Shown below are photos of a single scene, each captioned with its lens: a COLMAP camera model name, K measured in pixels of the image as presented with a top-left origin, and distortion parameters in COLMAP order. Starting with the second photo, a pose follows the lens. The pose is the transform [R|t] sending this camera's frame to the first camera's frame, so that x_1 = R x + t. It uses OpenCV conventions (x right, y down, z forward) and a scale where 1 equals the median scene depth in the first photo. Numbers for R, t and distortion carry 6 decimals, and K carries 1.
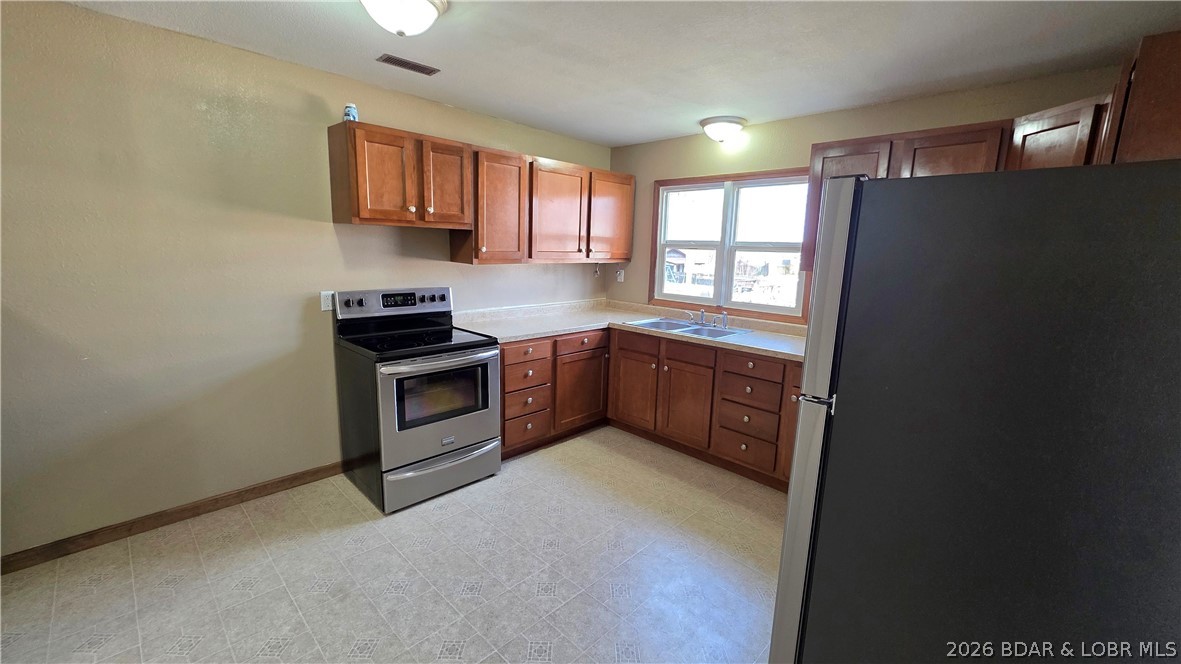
lens RADIAL K [[467.5, 0, 584.9], [0, 467.5, 329.5], [0, 0, 1]] dist [-0.001521, 0.000838]
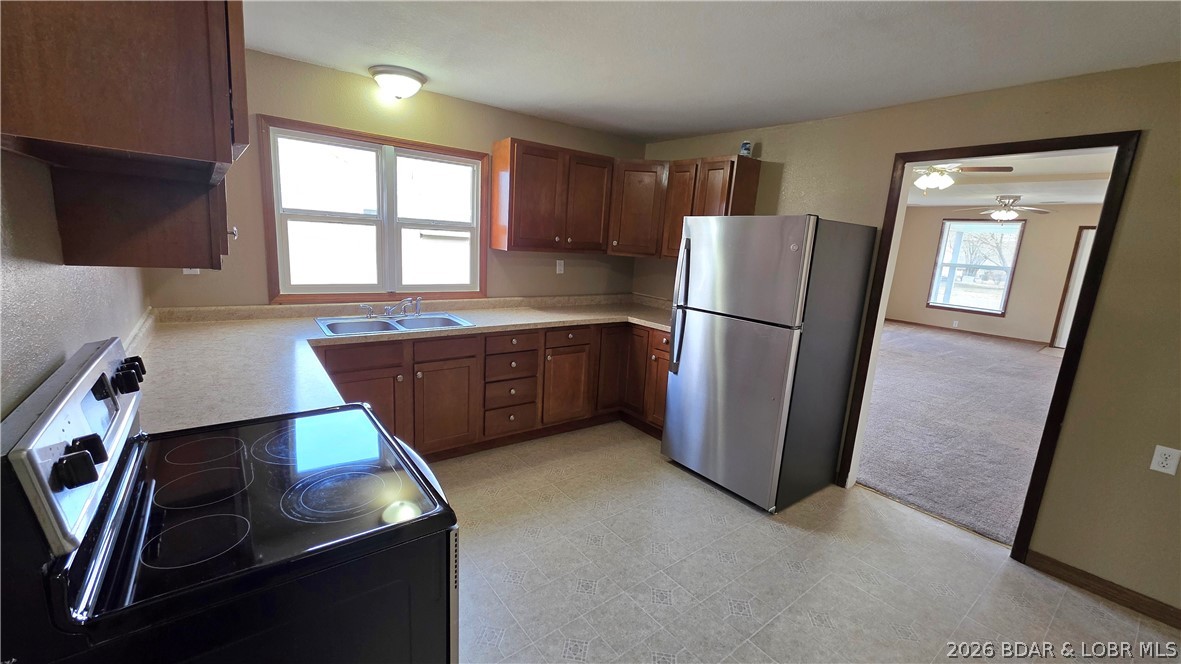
lens RADIAL K [[467.5, 0, 581.9], [0, 467.5, 328.8], [0, 0, 1]] dist [-0.001521, 0.000838]
pose [[0.144550, -0.206495, 0.967711, -0.525432], [0.116777, 0.974708, 0.190545, -0.110856], [-0.982582, 0.085463, 0.165008, 0.534245]]
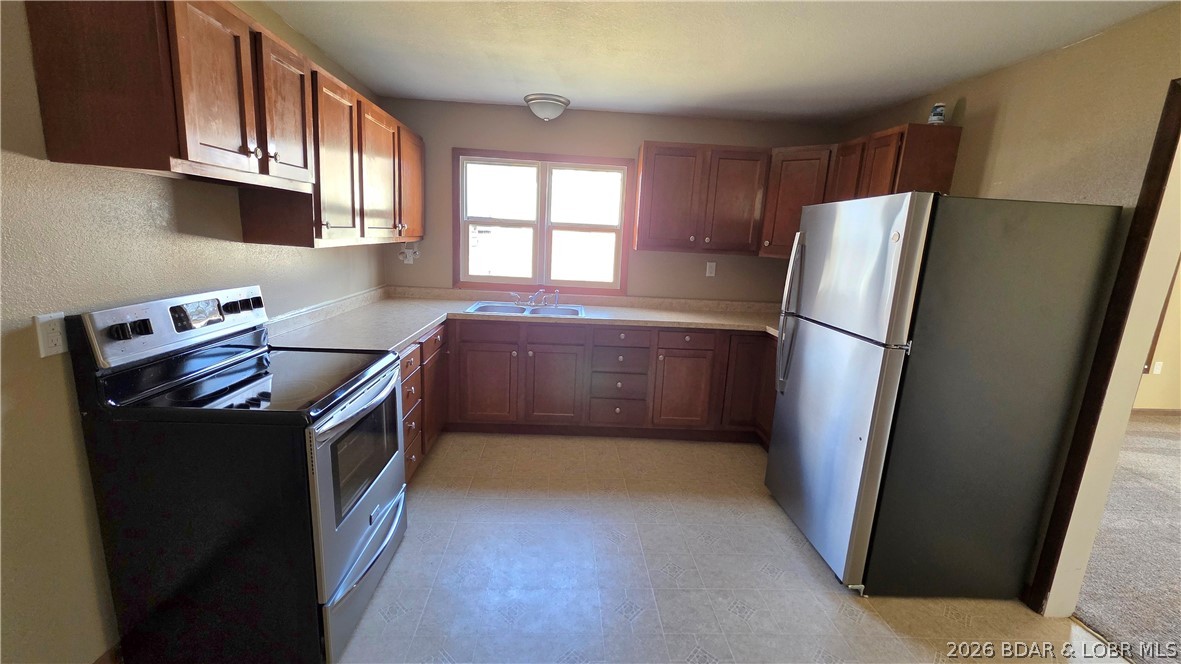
lens RADIAL K [[467.5, 0, 584.6], [0, 467.5, 327.5], [0, 0, 1]] dist [-0.001521, 0.000838]
pose [[0.679200, -0.135077, 0.721417, -0.404481], [0.096853, 0.990818, 0.094334, -0.046445], [-0.727535, 0.005800, 0.686046, 0.241998]]
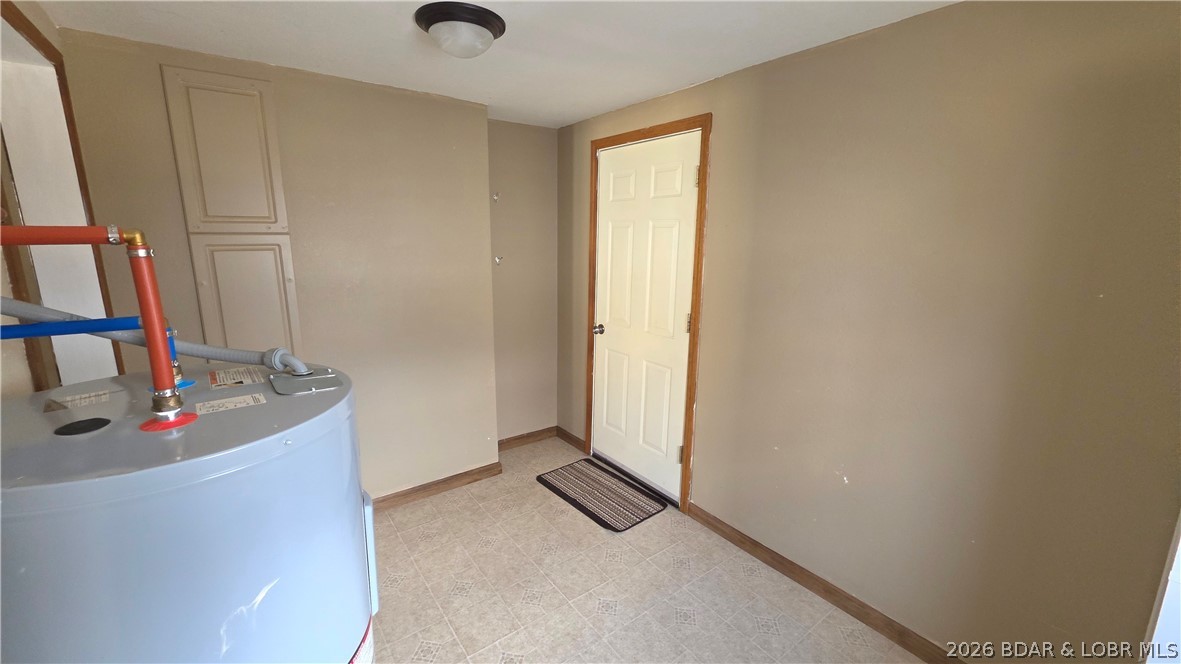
lens RADIAL K [[467.5, 0, 585.9], [0, 467.5, 334.9], [0, 0, 1]] dist [-0.001521, 0.000838]
pose [[-0.987065, -0.071342, 0.143572, -0.345566], [-0.012695, 0.927501, 0.373605, -0.205100], [-0.159817, 0.366950, -0.916409, 1.033011]]
